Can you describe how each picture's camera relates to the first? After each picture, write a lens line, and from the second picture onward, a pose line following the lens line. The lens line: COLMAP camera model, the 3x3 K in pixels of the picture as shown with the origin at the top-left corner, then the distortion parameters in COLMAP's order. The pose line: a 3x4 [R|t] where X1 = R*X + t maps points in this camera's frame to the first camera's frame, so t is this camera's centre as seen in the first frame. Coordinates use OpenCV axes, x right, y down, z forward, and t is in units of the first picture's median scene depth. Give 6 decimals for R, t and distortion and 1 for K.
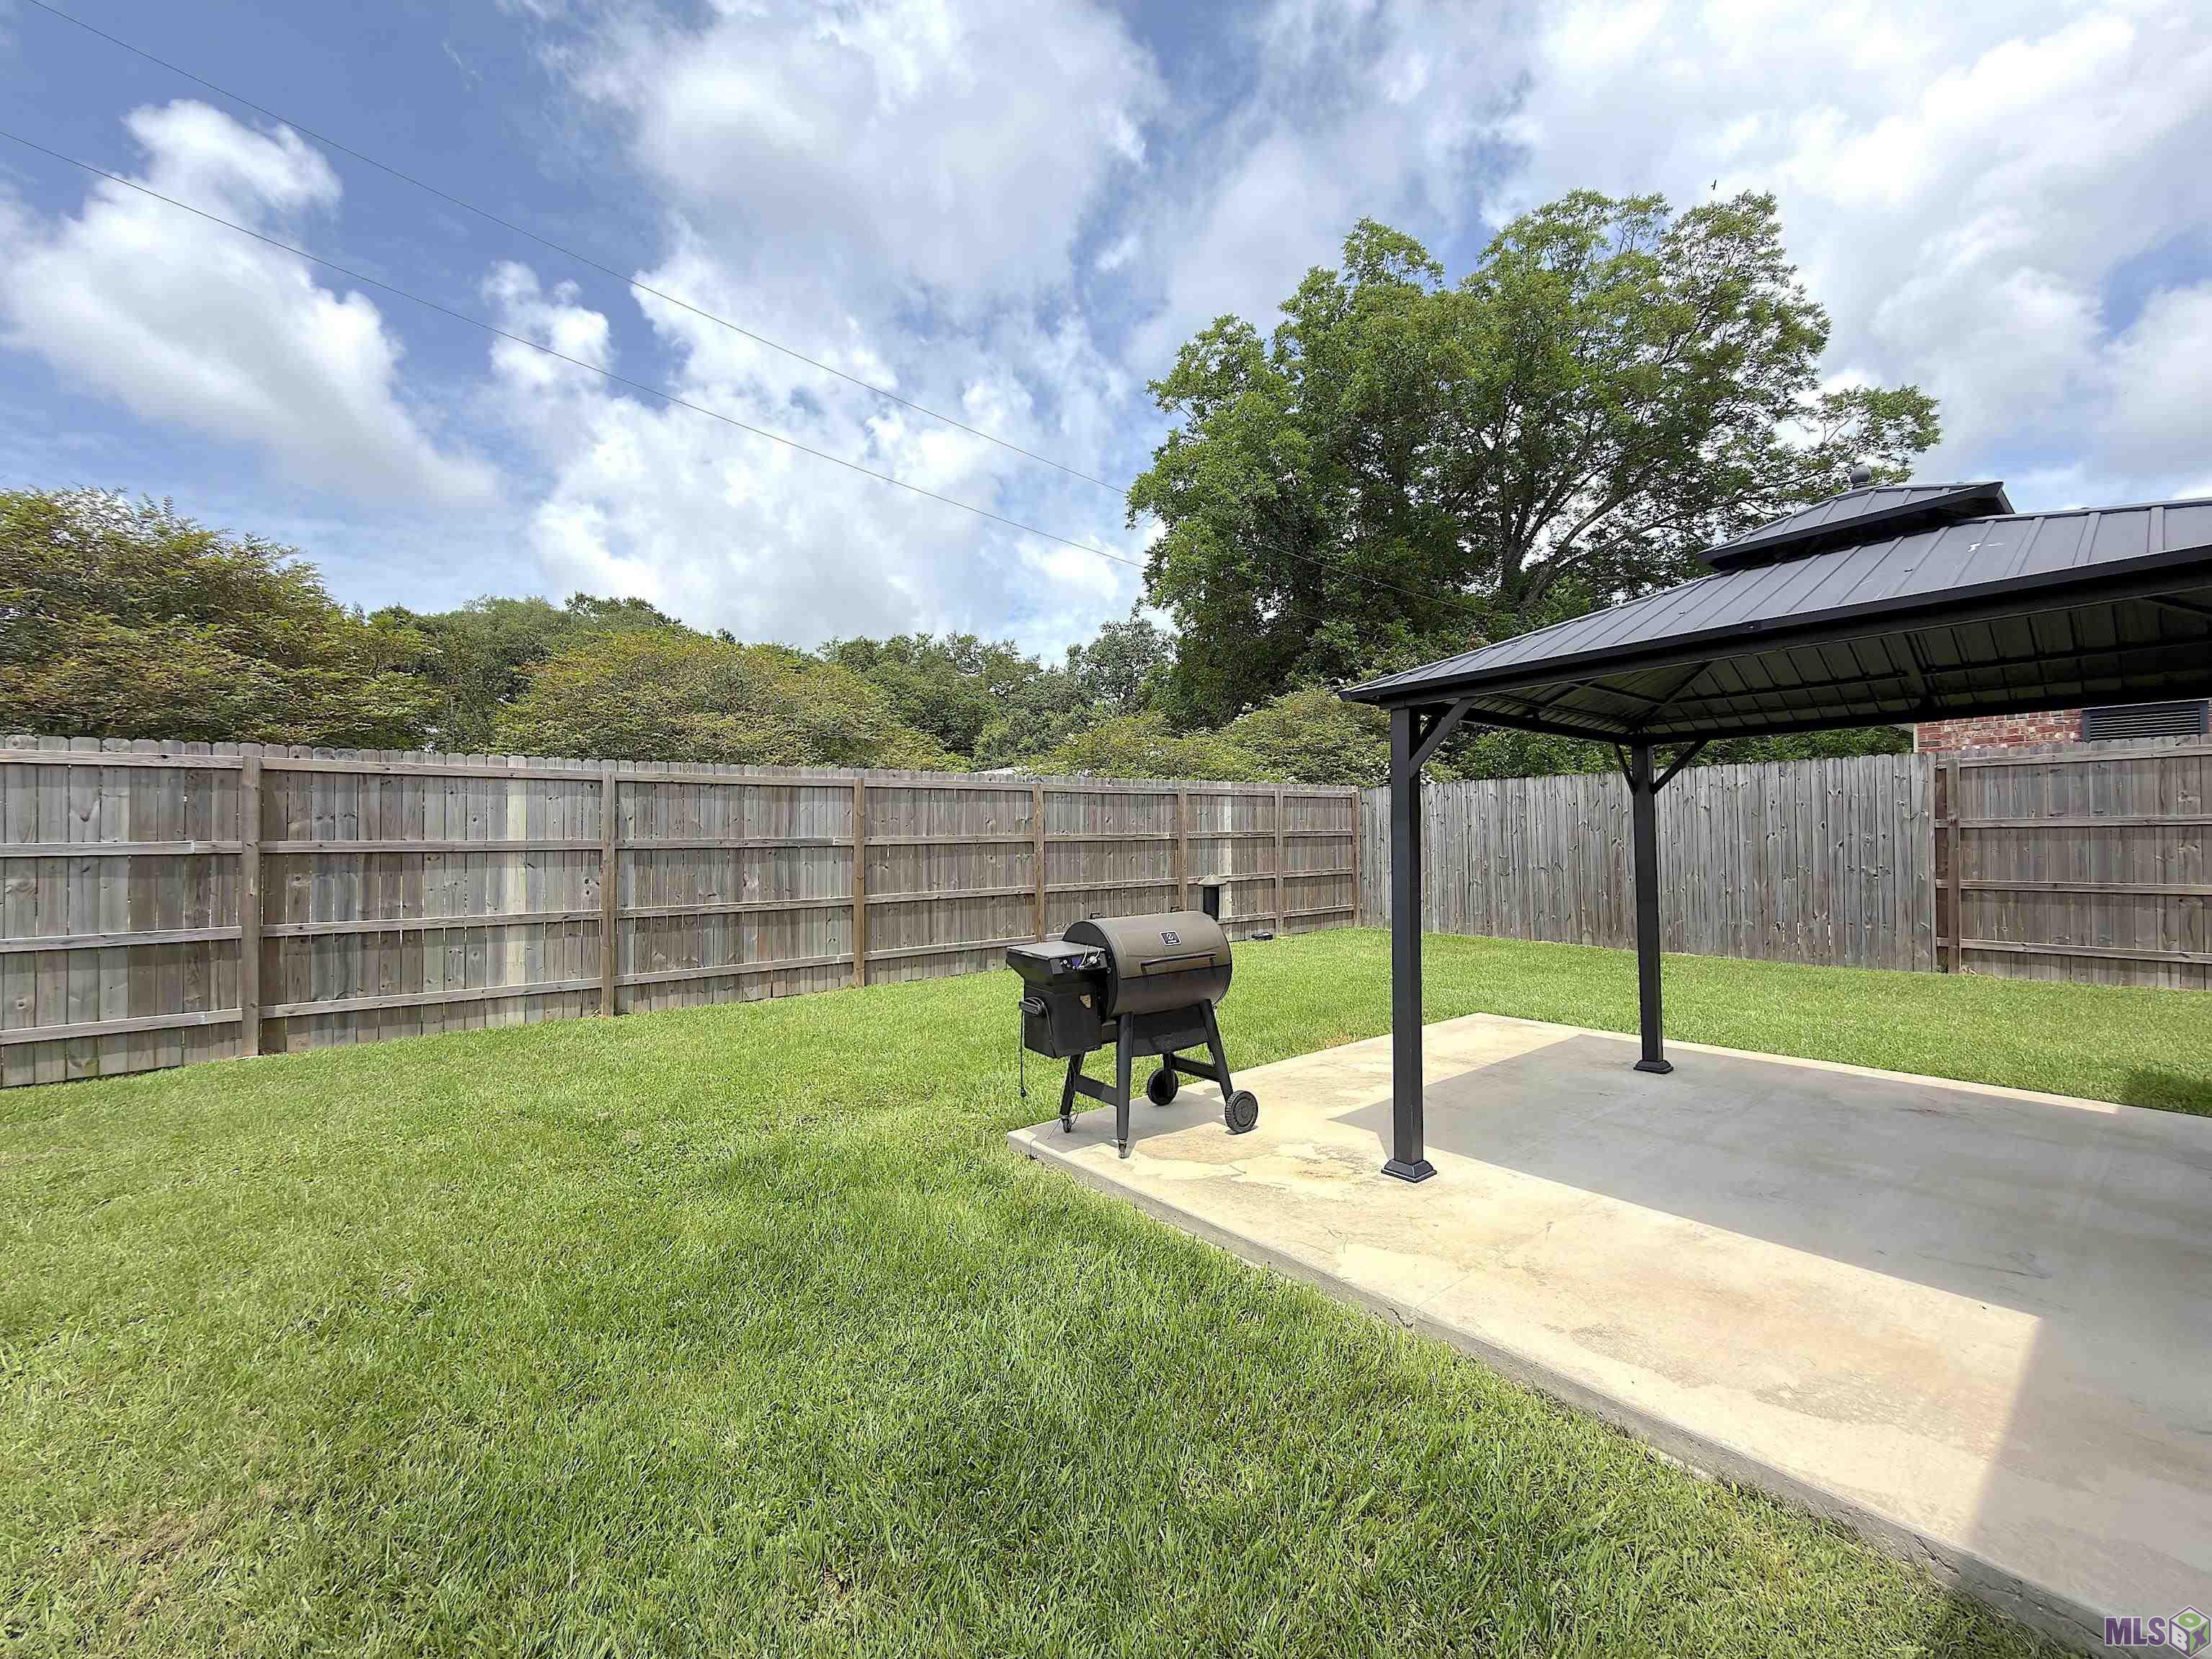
lens RADIAL K [[878.5, 0, 1110.8], [0, 878.5, 835.2], [0, 0, 1]] dist [0.000496, -0.000298]
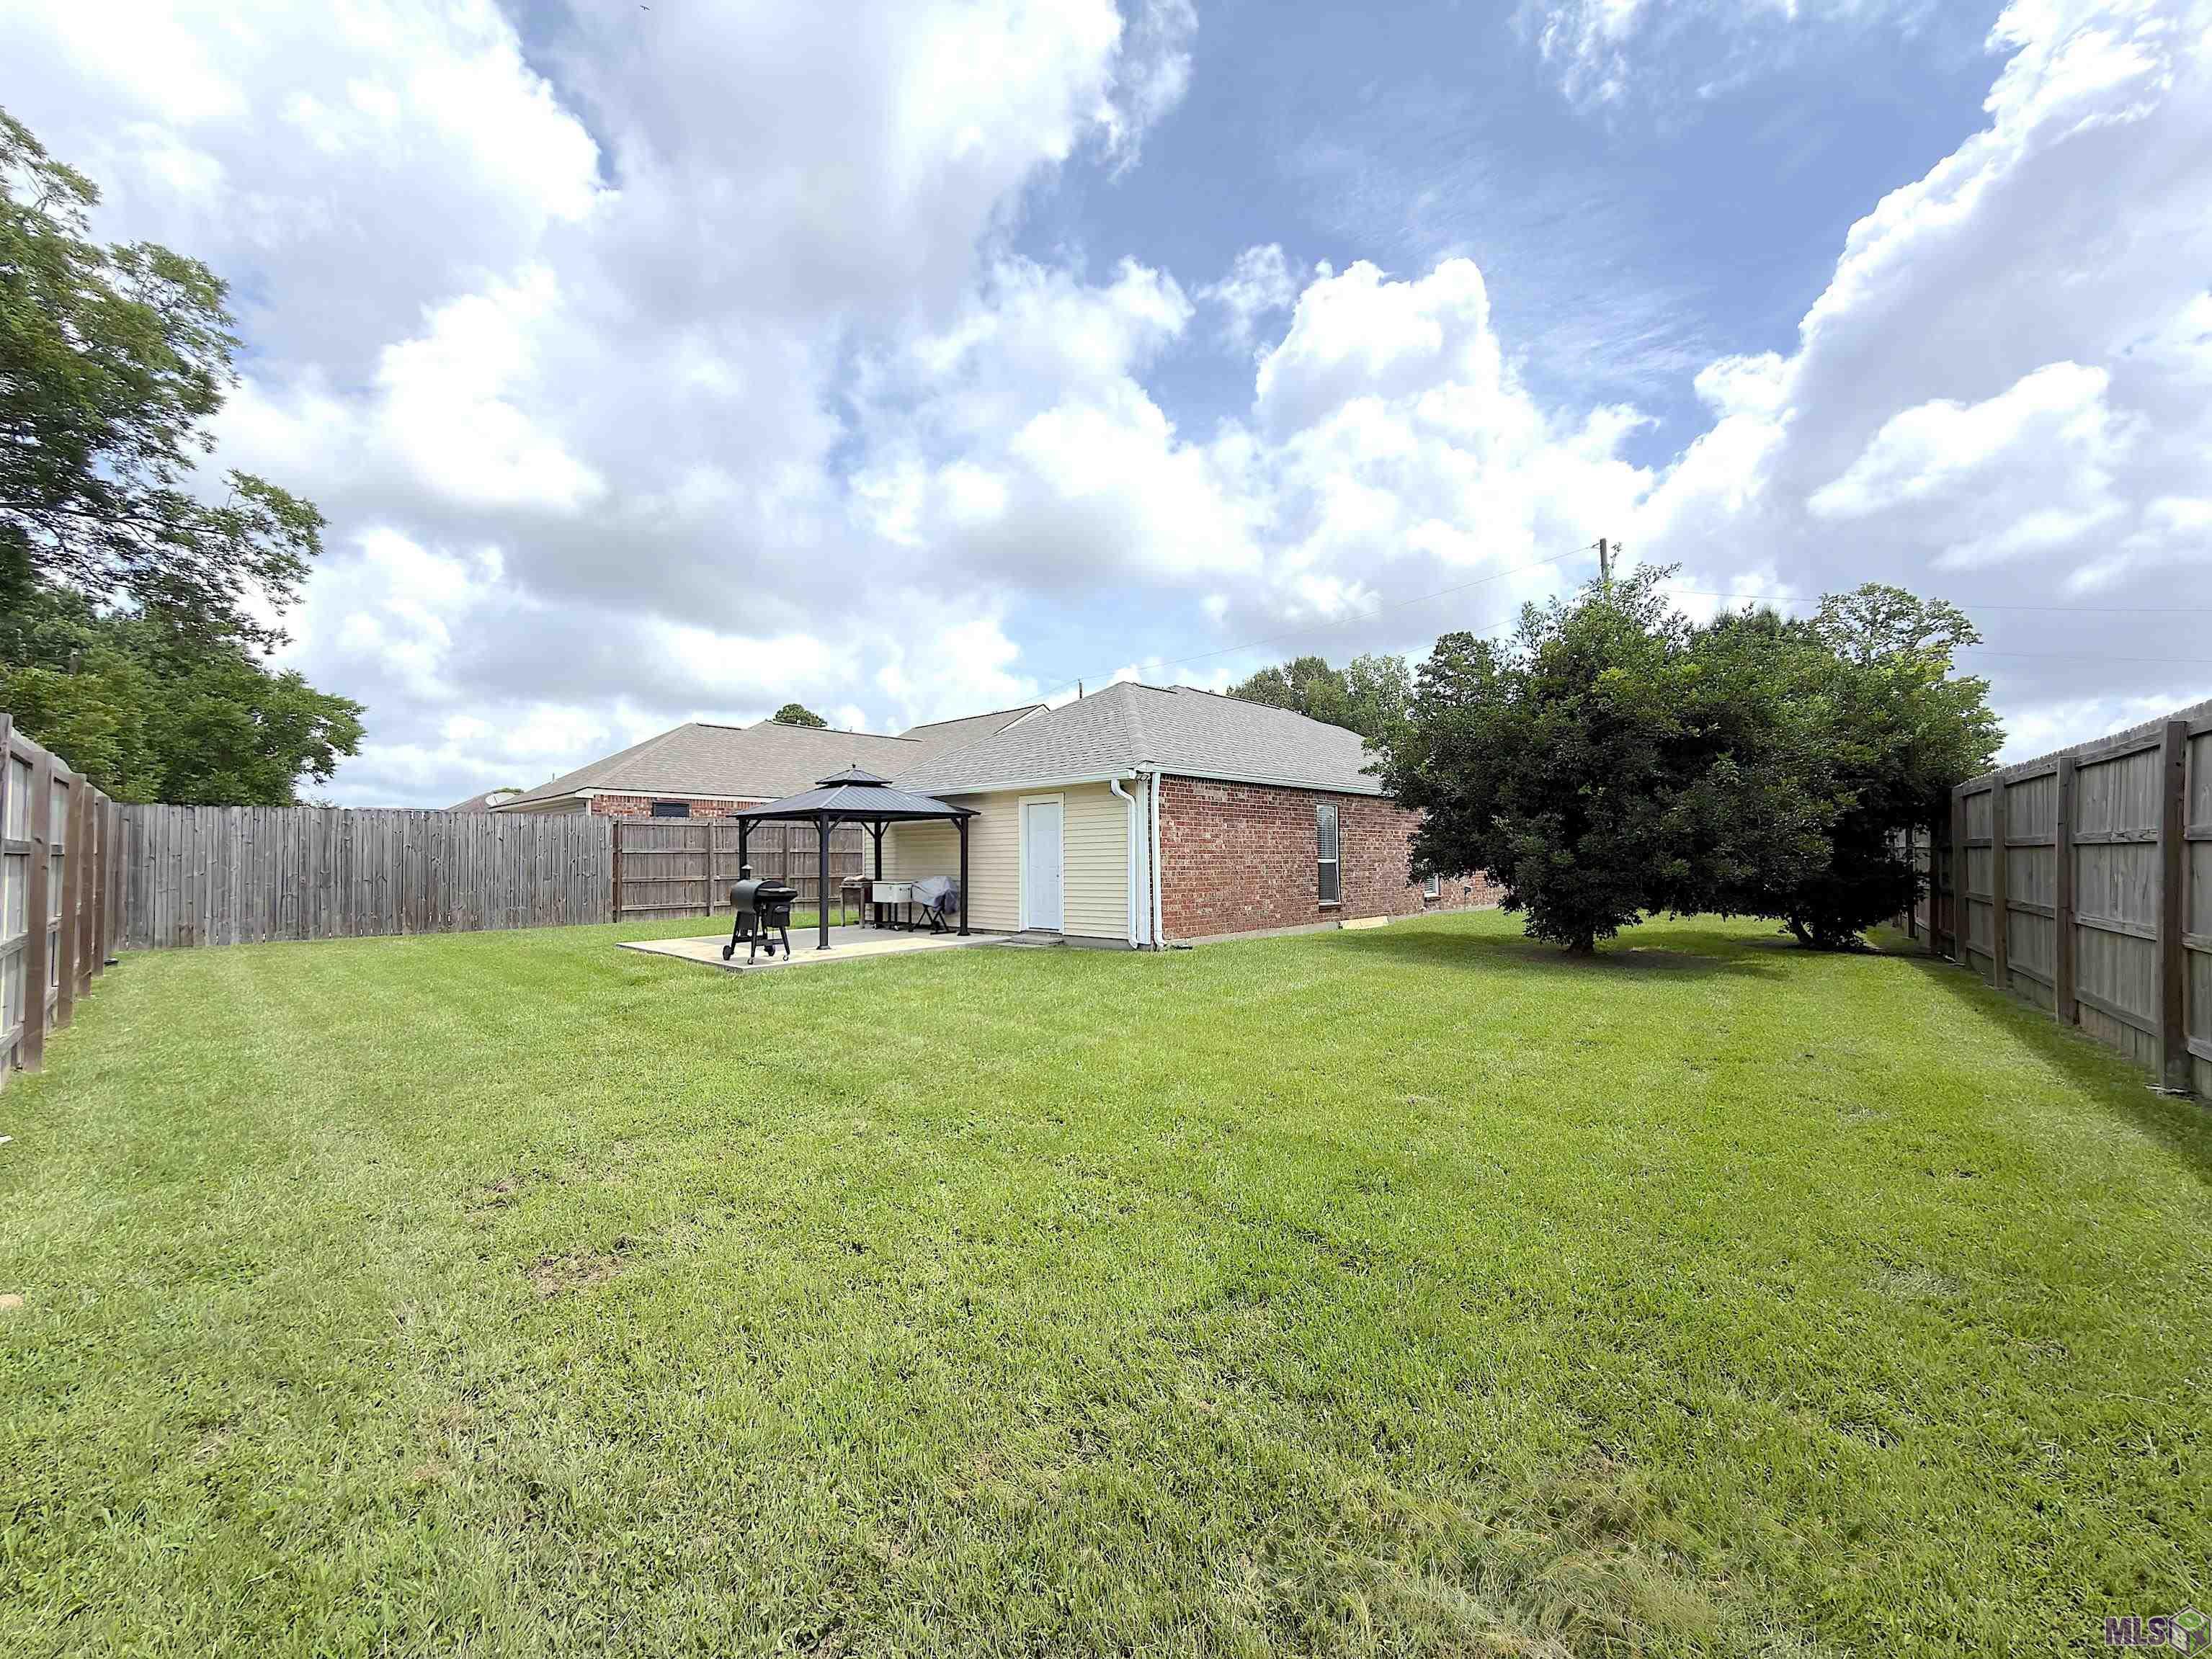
lens RADIAL K [[878.5, 0, 1110.8], [0, 878.5, 835.2], [0, 0, 1]] dist [0.000496, -0.000298]
pose [[-0.153105, 0.038128, 0.987474, -1.283743], [-0.003453, 0.999229, -0.039118, 0.024089], [-0.988204, -0.009399, -0.152855, 0.148864]]
